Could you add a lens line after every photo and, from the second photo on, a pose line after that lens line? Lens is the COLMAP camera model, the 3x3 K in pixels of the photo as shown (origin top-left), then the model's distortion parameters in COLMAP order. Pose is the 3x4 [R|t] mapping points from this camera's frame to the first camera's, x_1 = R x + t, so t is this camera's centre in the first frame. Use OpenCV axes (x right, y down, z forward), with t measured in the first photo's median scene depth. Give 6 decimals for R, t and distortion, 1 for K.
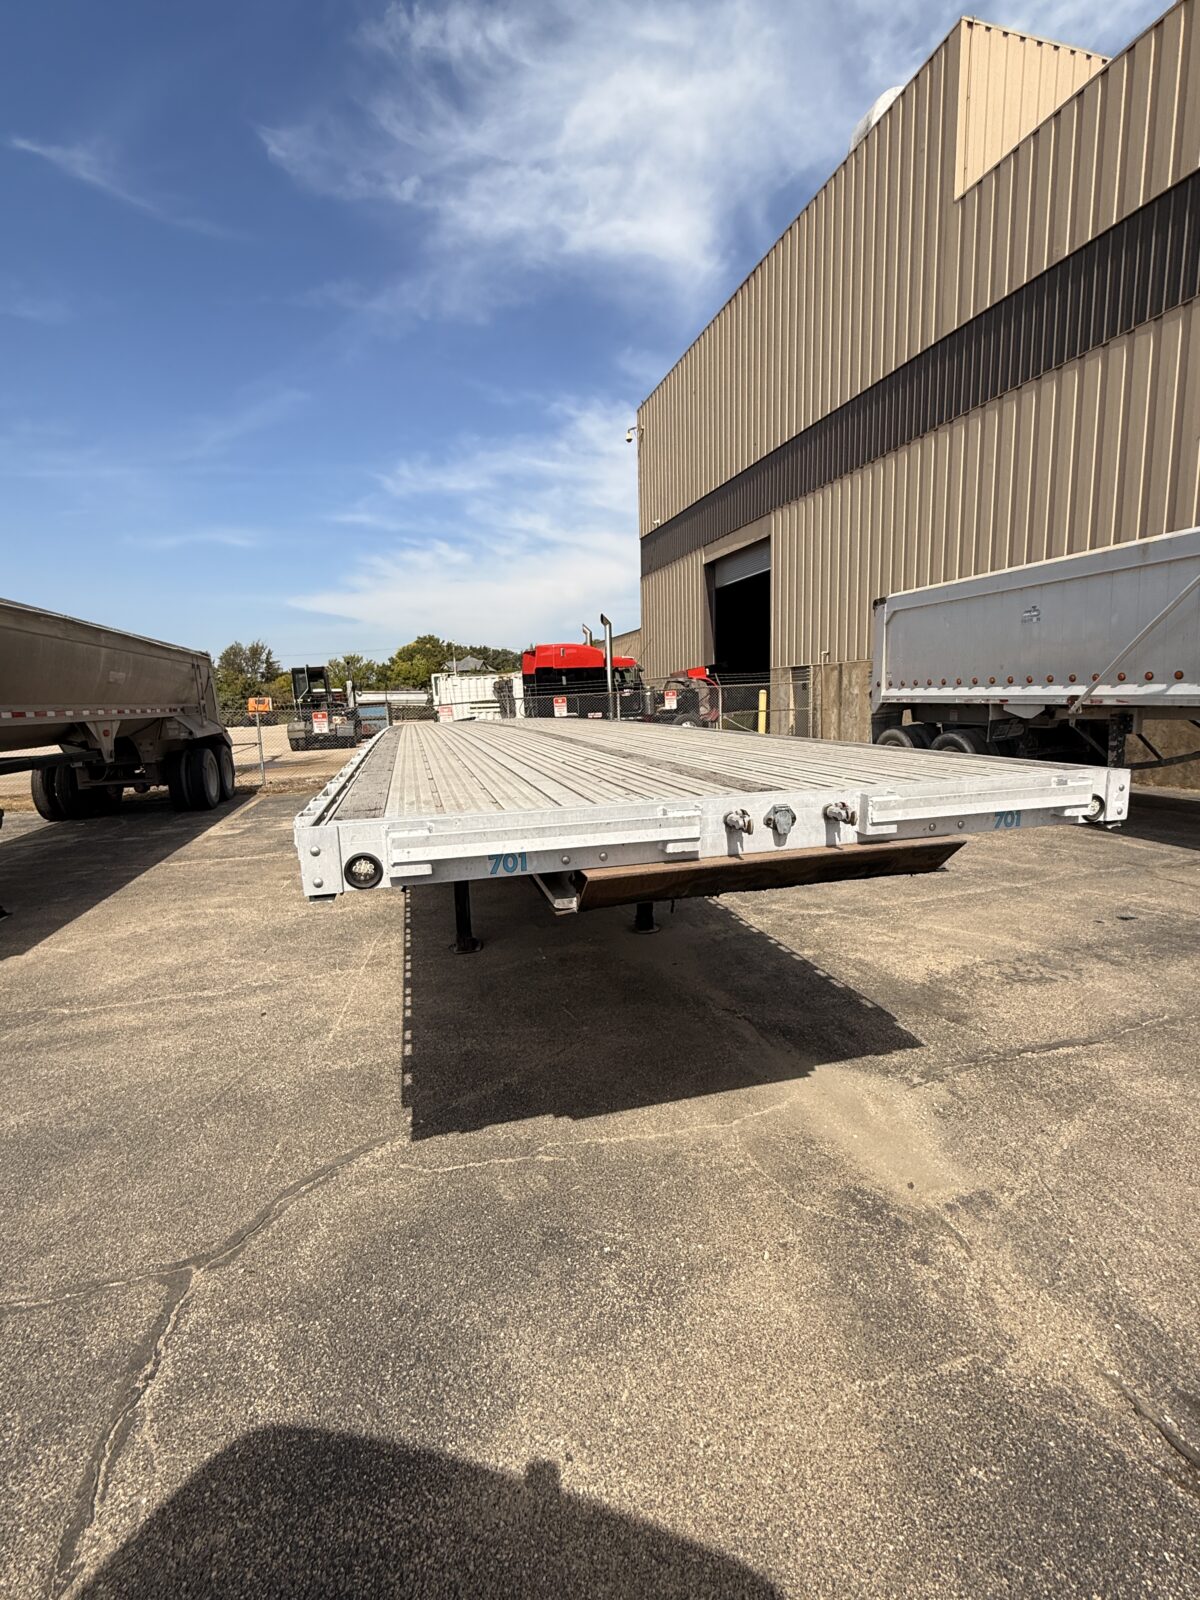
lens RADIAL K [[714.1, 0, 599.3], [0, 714.1, 795.8], [0, 0, 1]] dist [-0.003077, 0.002517]
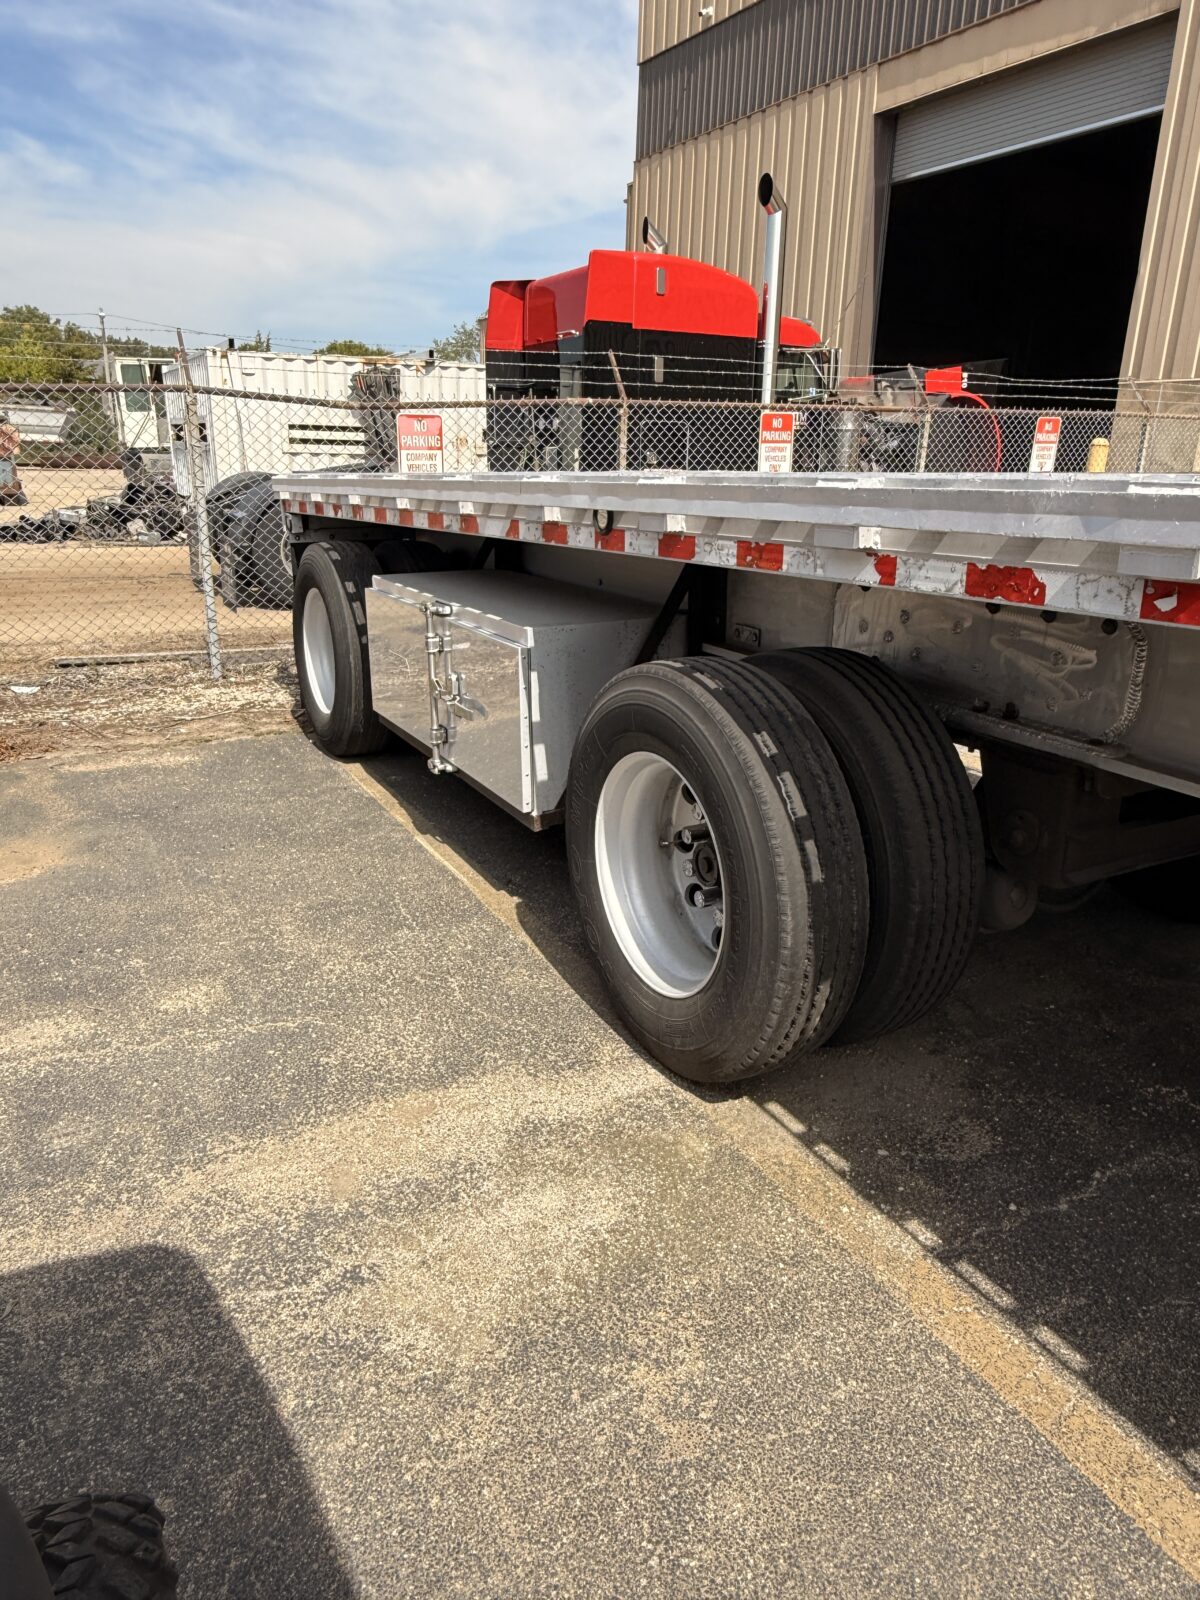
lens RADIAL K [[1084.9, 0, 600.6], [0, 1084.9, 802.2], [0, 0, 1]] dist [0.000509, 0.002316]
pose [[0.970138, -0.012234, 0.242245, -0.463078], [-0.028920, 0.985768, 0.165602, -0.094309], [-0.240823, -0.167663, 0.955978, 1.069066]]
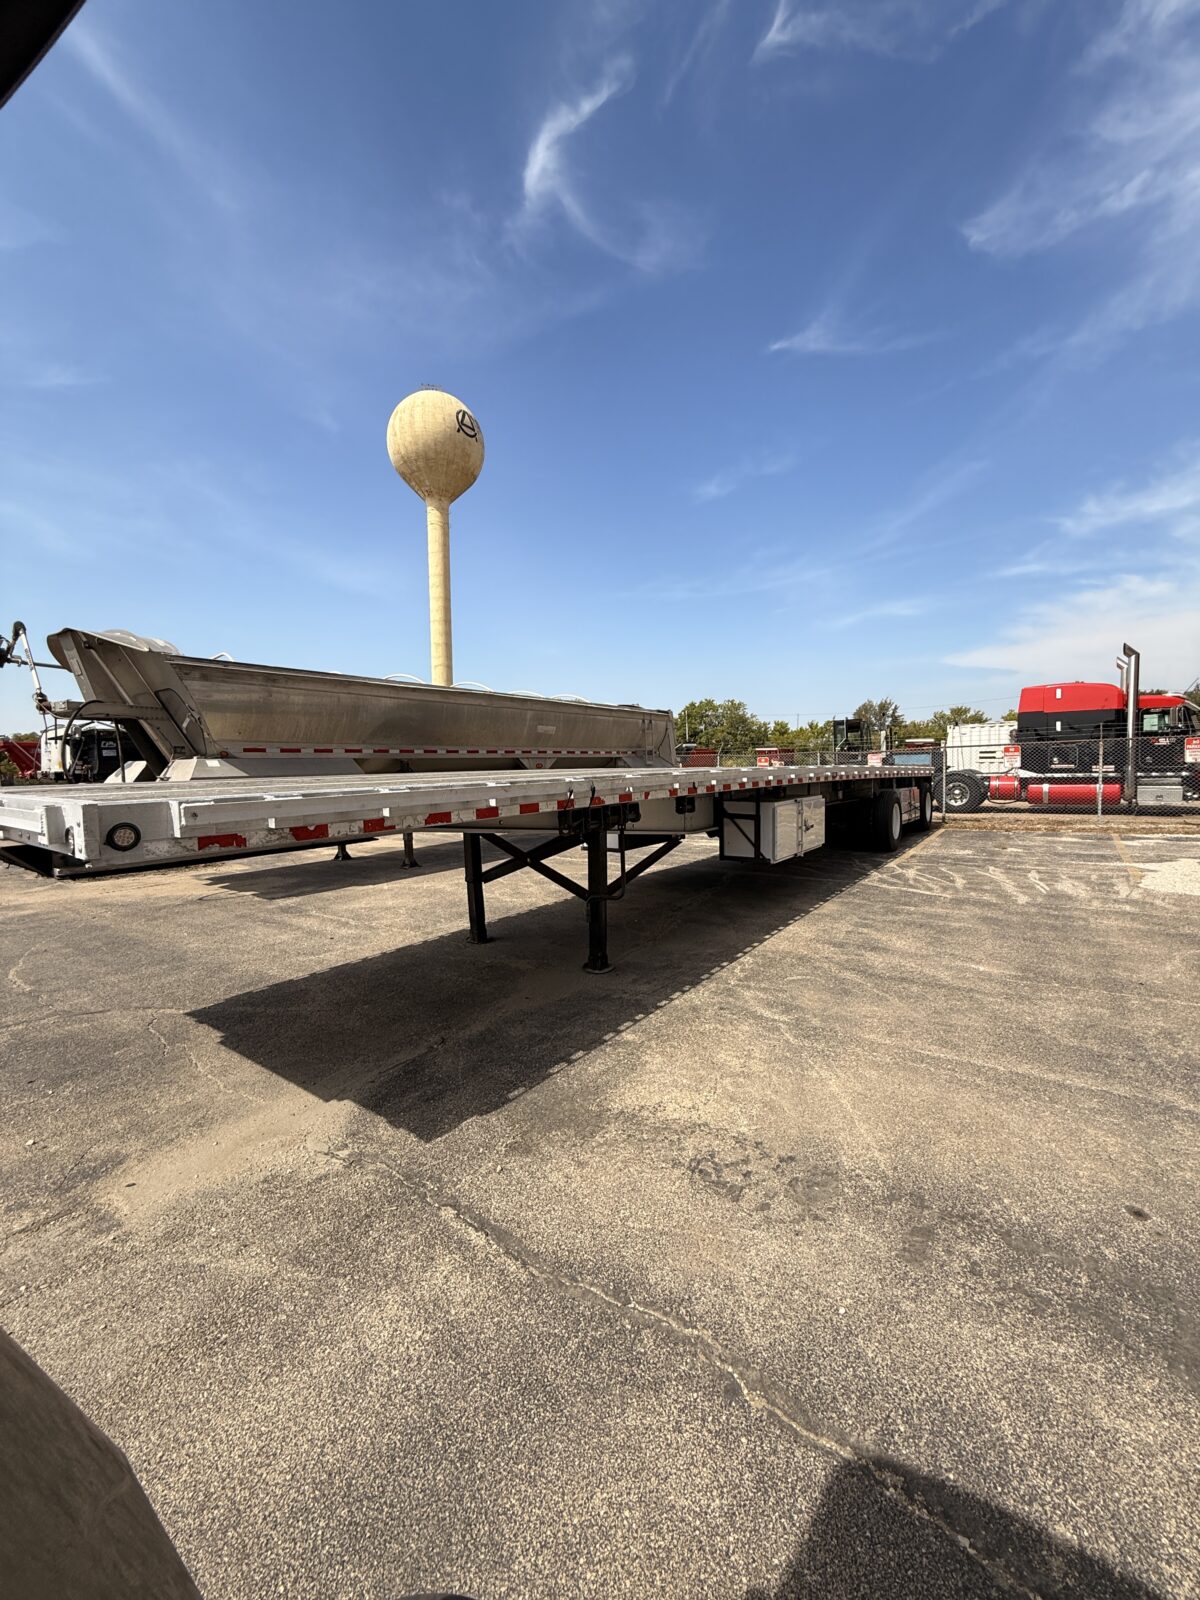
lens RADIAL K [[636.6, 0, 593.7], [0, 636.6, 802.7], [0, 0, 1]] dist [-0.000728, 0.000268]
pose [[0.624585, 0.073999, -0.777443, 0.447451], [-0.112824, 0.993607, 0.003932, -0.028719], [0.772764, 0.085259, 0.628941, 0.254344]]
